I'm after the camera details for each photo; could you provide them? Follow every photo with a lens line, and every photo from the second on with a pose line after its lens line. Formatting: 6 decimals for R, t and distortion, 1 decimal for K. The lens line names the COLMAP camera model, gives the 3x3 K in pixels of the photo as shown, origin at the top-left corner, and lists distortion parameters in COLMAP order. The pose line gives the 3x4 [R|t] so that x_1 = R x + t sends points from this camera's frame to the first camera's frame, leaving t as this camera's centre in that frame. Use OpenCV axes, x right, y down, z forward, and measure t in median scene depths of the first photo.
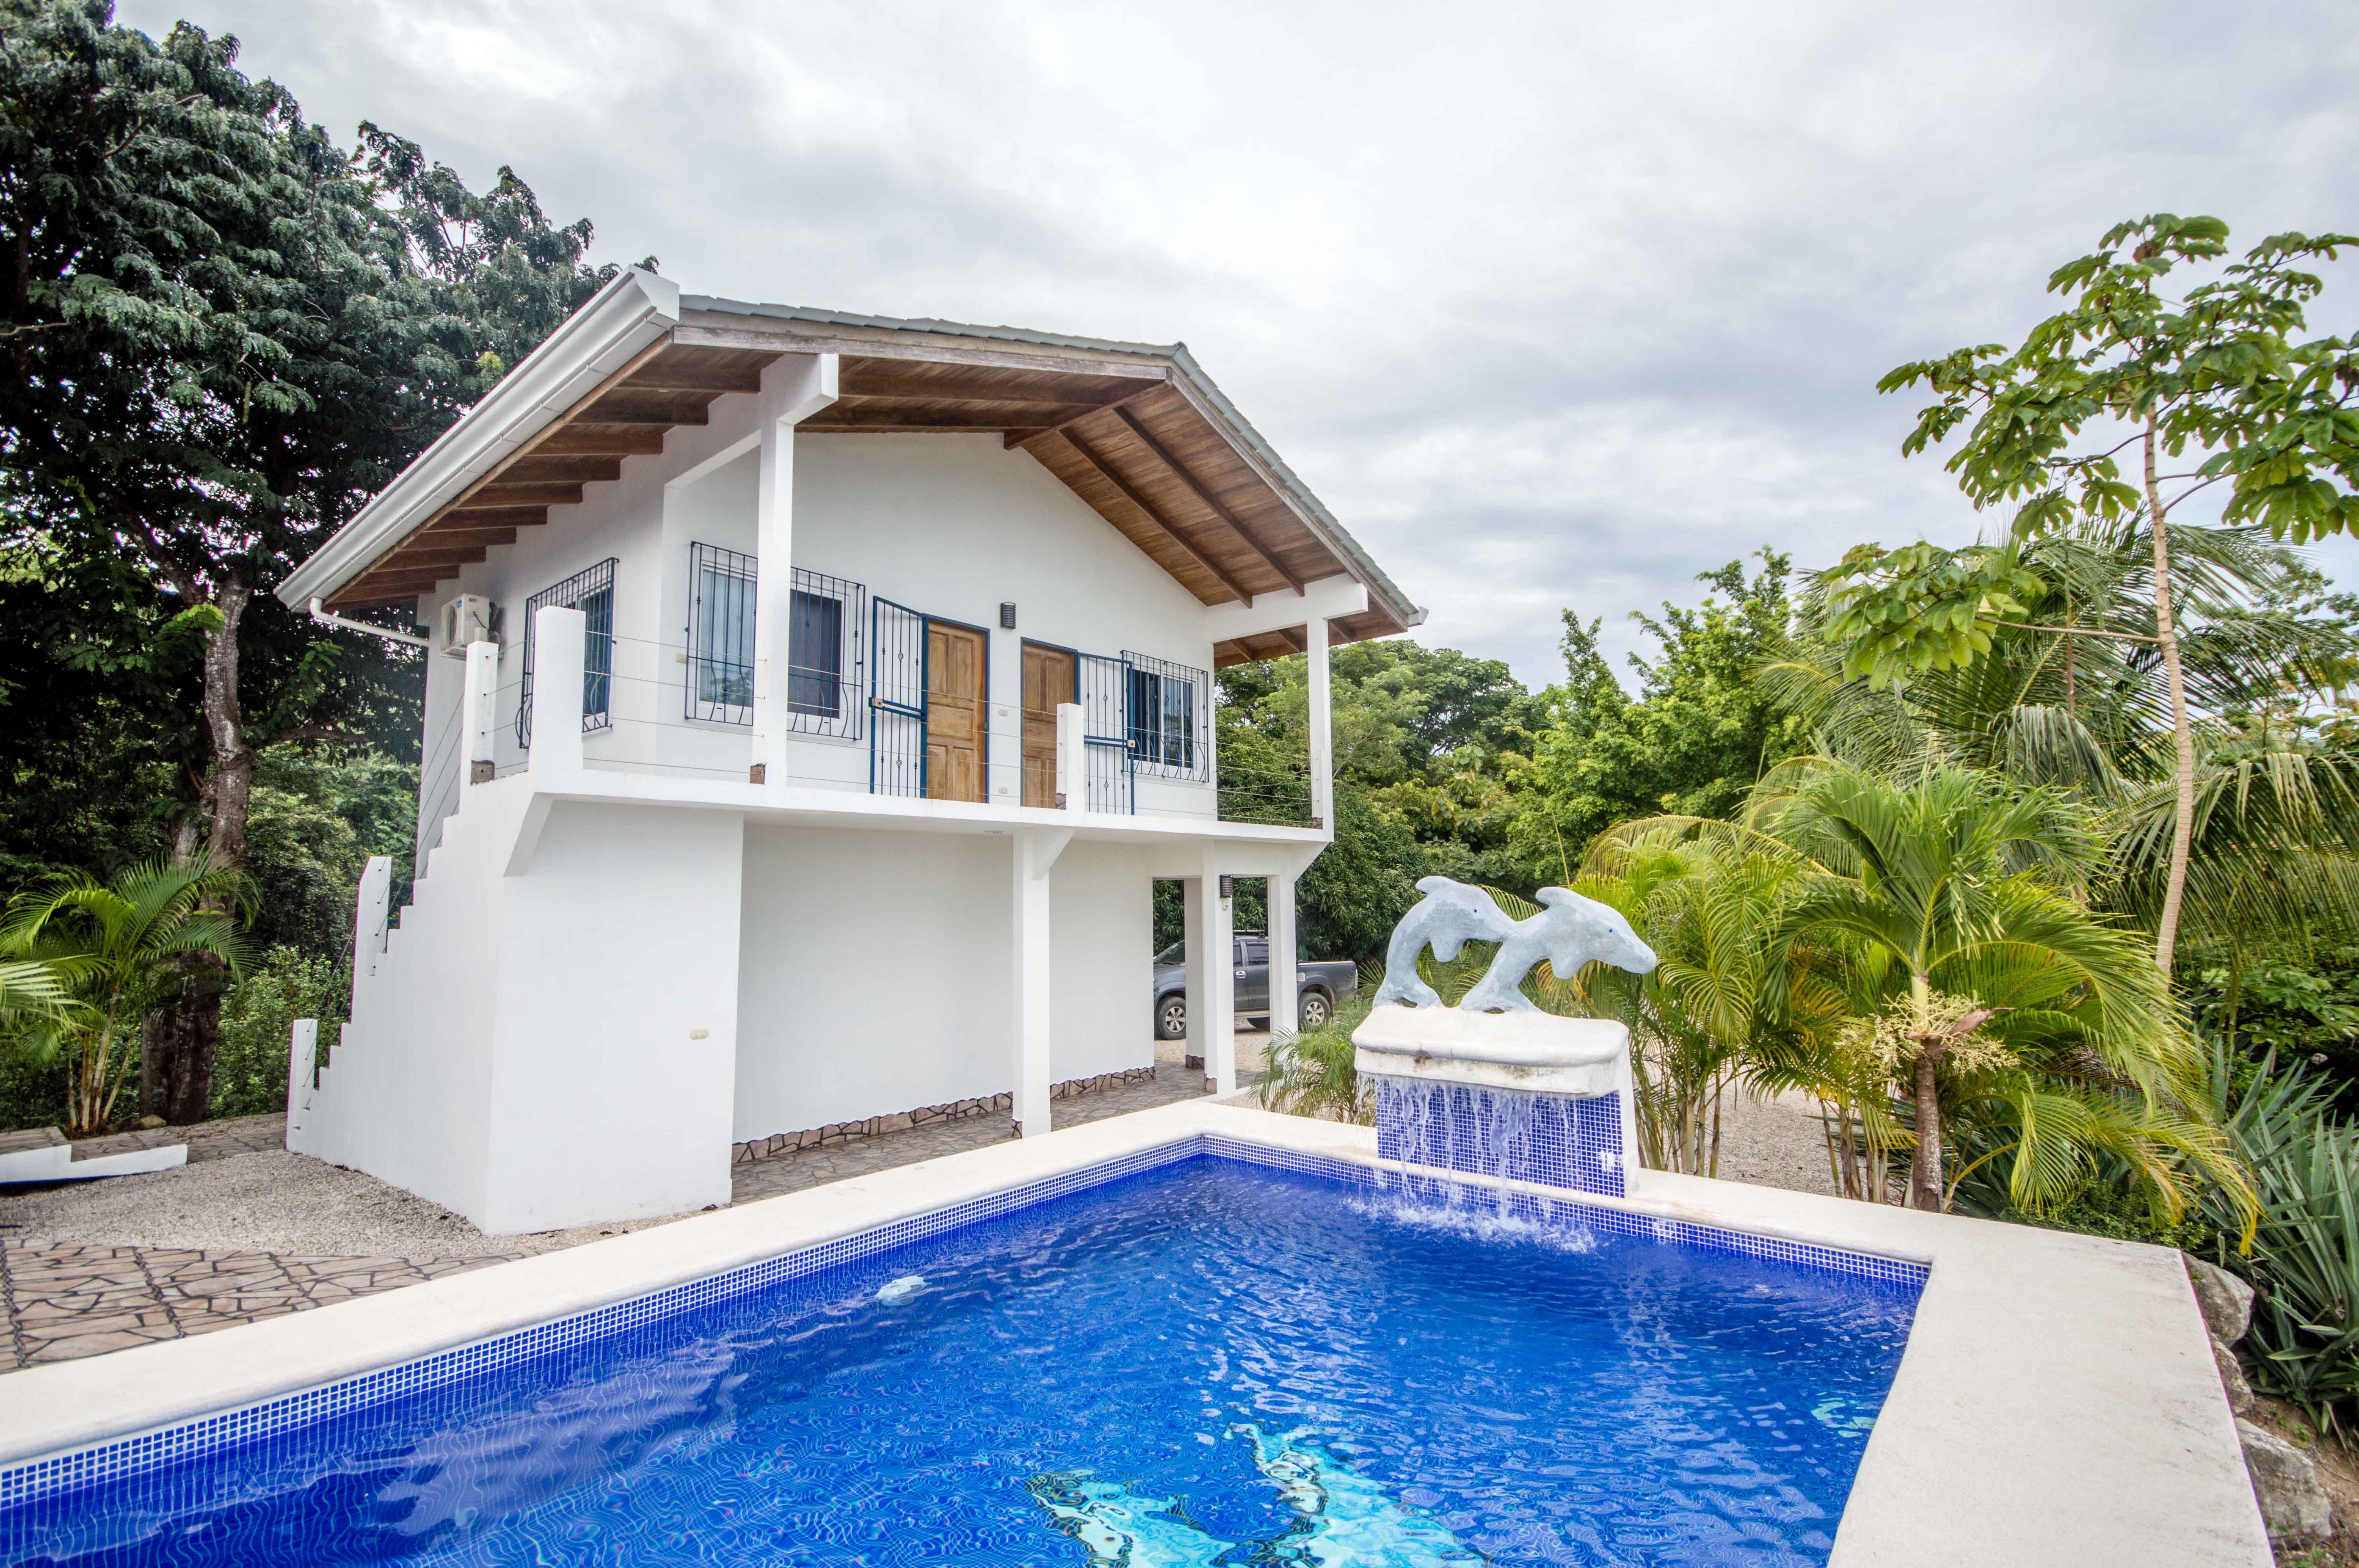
lens RADIAL K [[1055.4, 0, 1188.3], [0, 1055.4, 798.8], [0, 0, 1]] dist [0.009351, -0.010849]
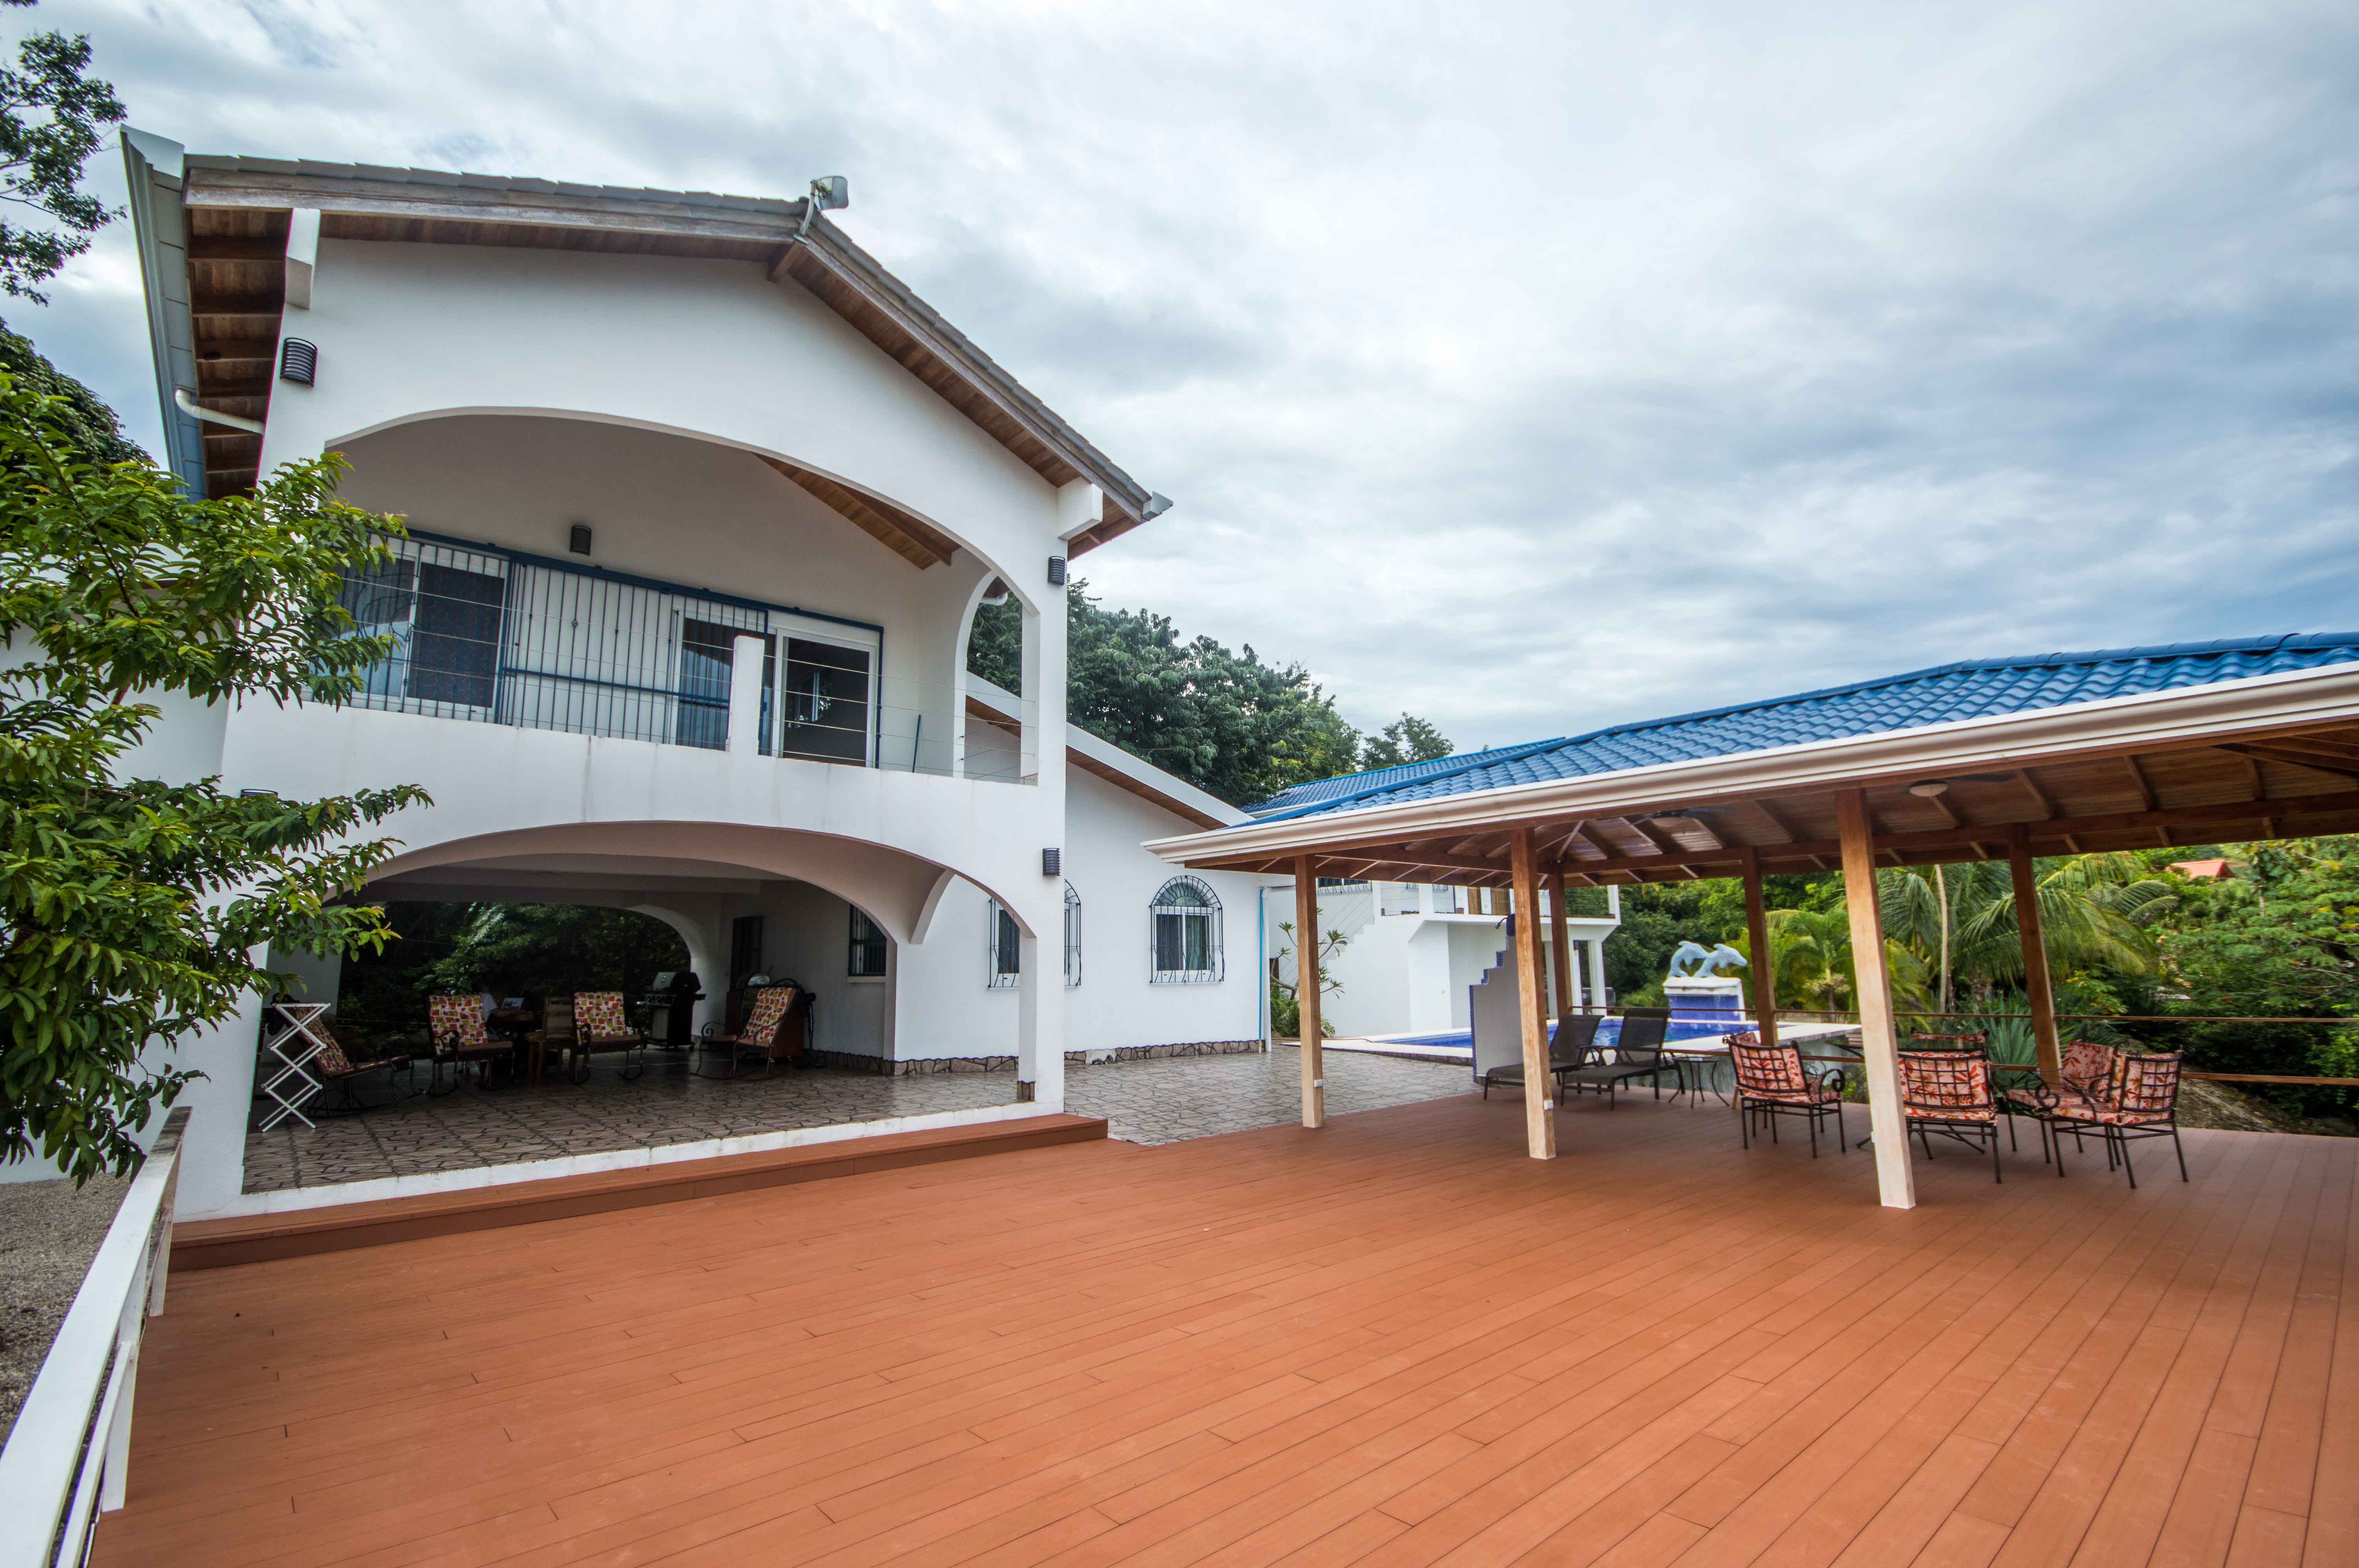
lens RADIAL K [[1055.4, 0, 1199.1], [0, 1055.4, 785.0], [0, 0, 1]] dist [0.009351, -0.010849]
pose [[0.989494, -0.028613, -0.141716, -0.241755], [0.018436, 0.997190, -0.072616, -0.062223], [0.143395, 0.069240, 0.987240, -0.781004]]
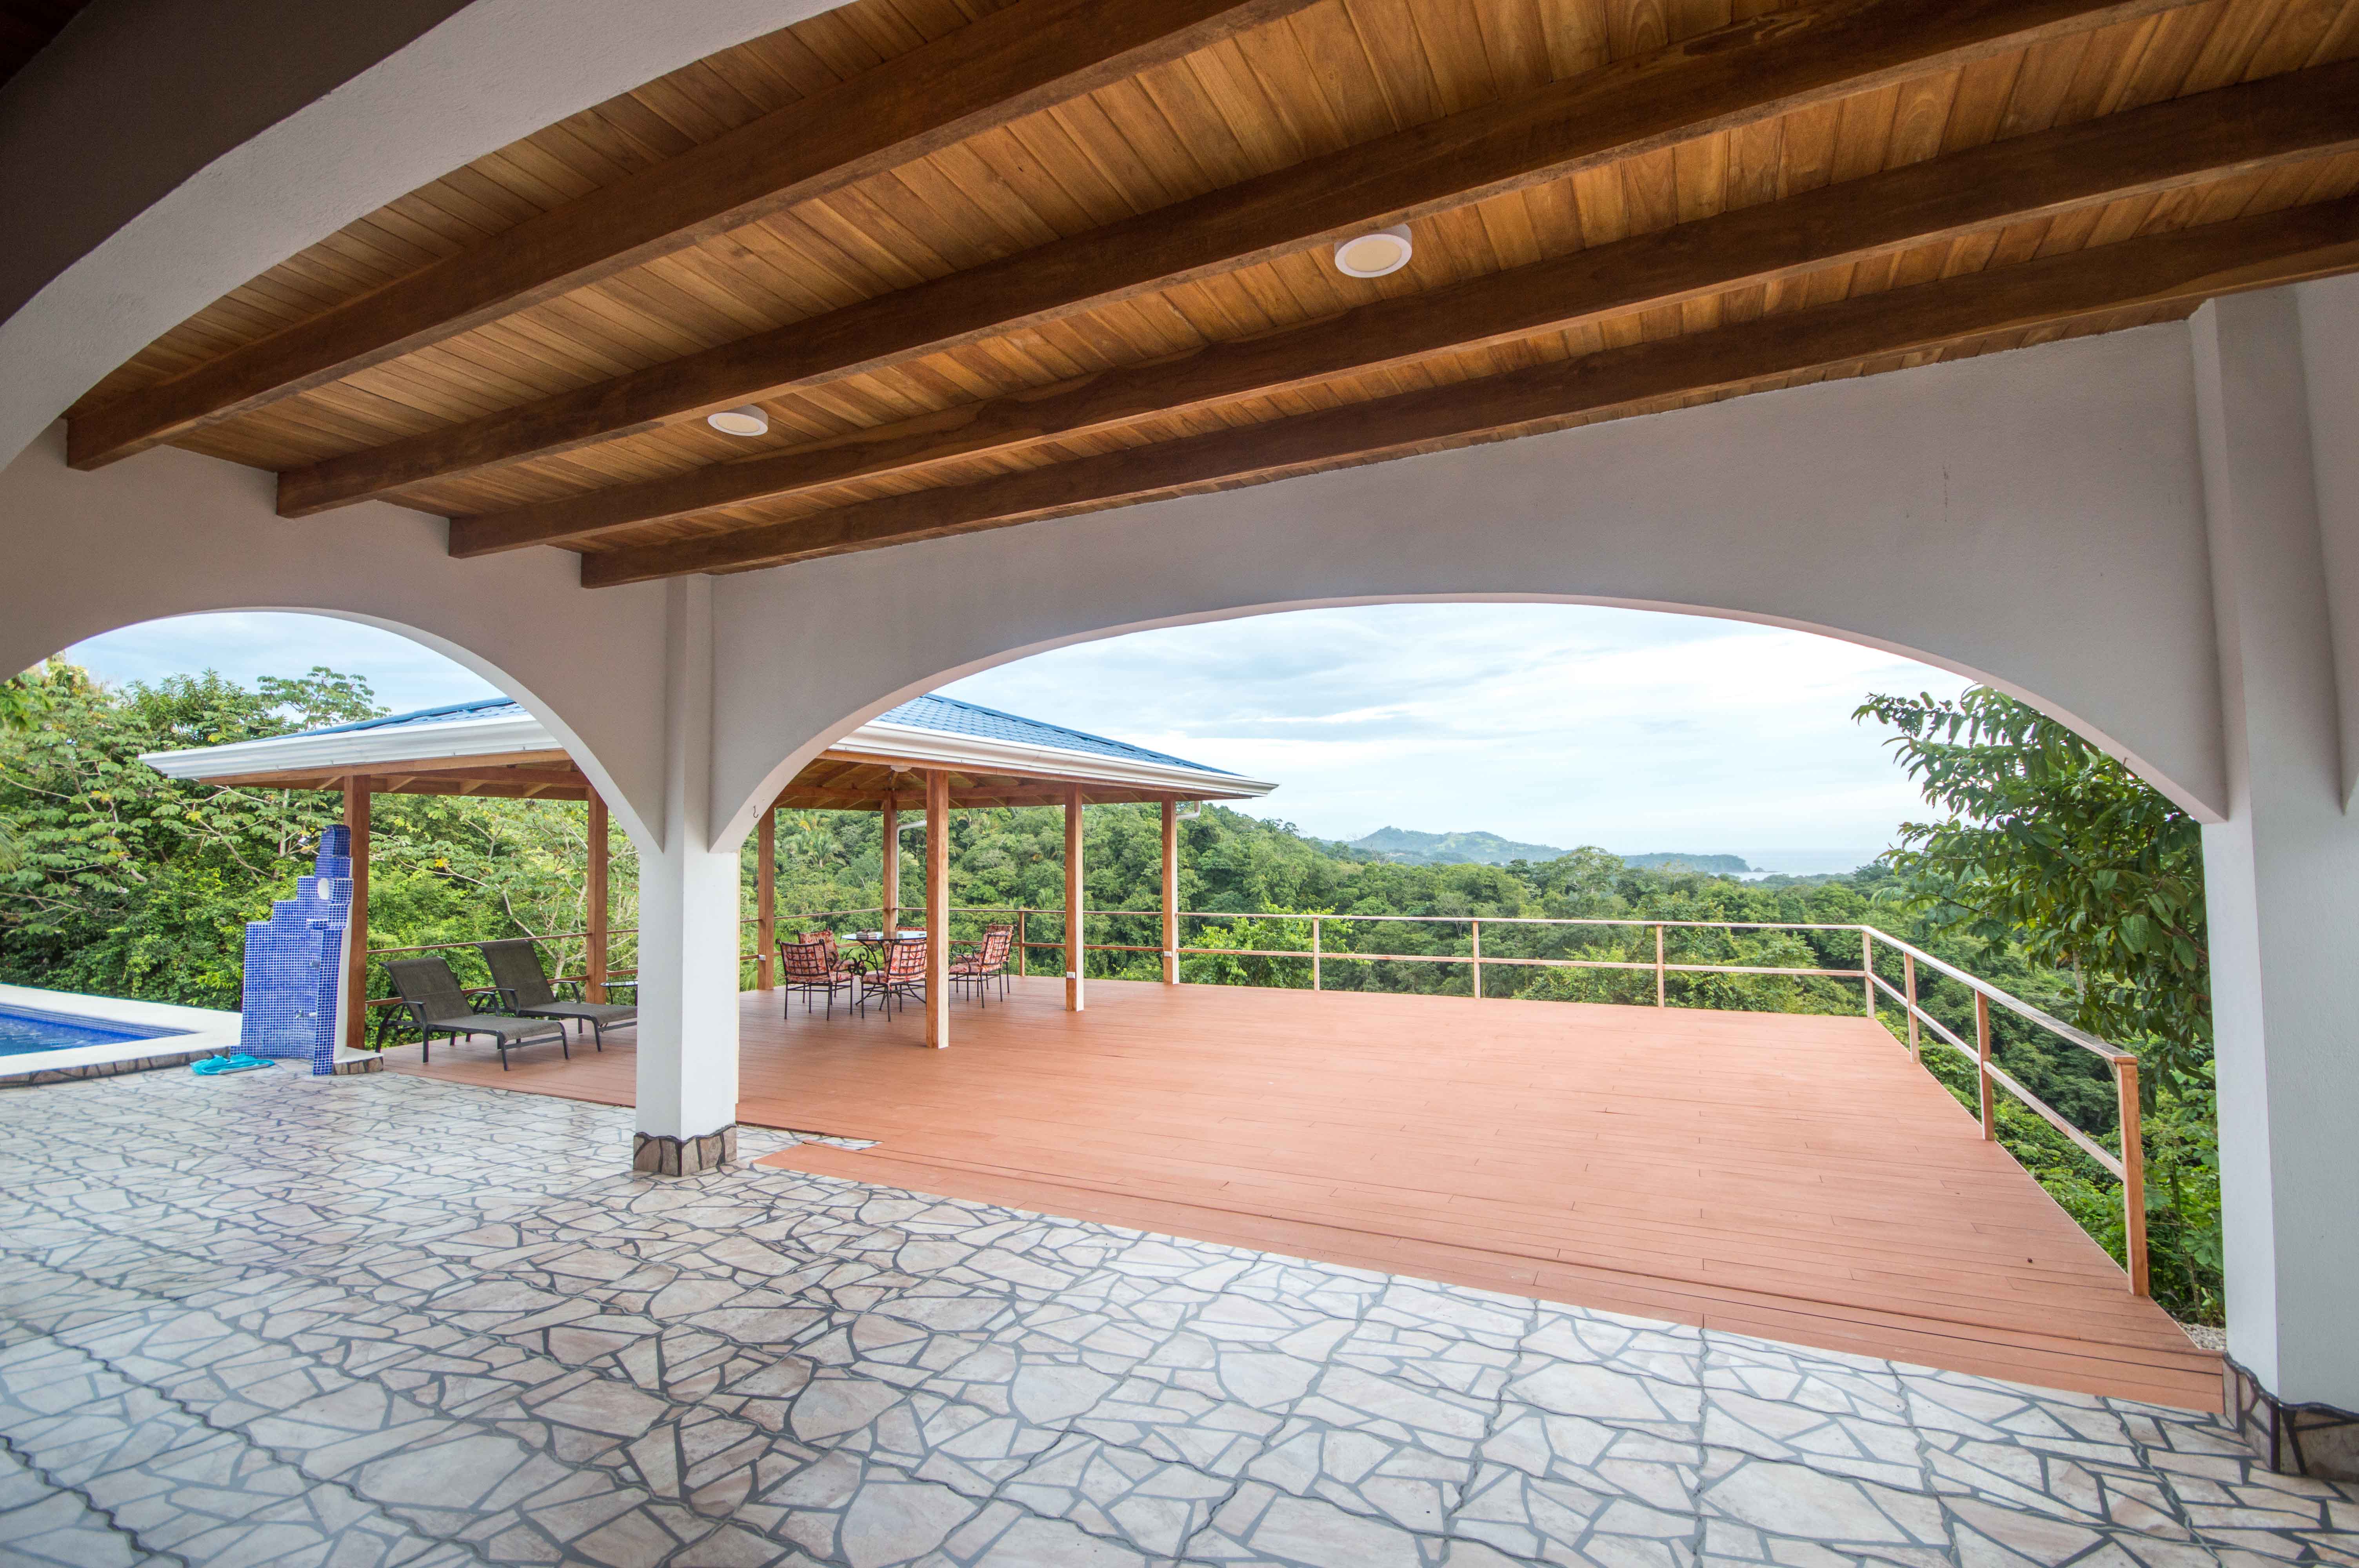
lens RADIAL K [[1055.4, 0, 1189.3], [0, 1055.4, 795.0], [0, 0, 1]] dist [0.009351, -0.010849]
pose [[-0.240280, 0.063791, 0.968605, -0.633495], [-0.077222, 0.993420, -0.084582, -0.031590], [-0.967627, -0.095121, -0.233773, -0.378213]]
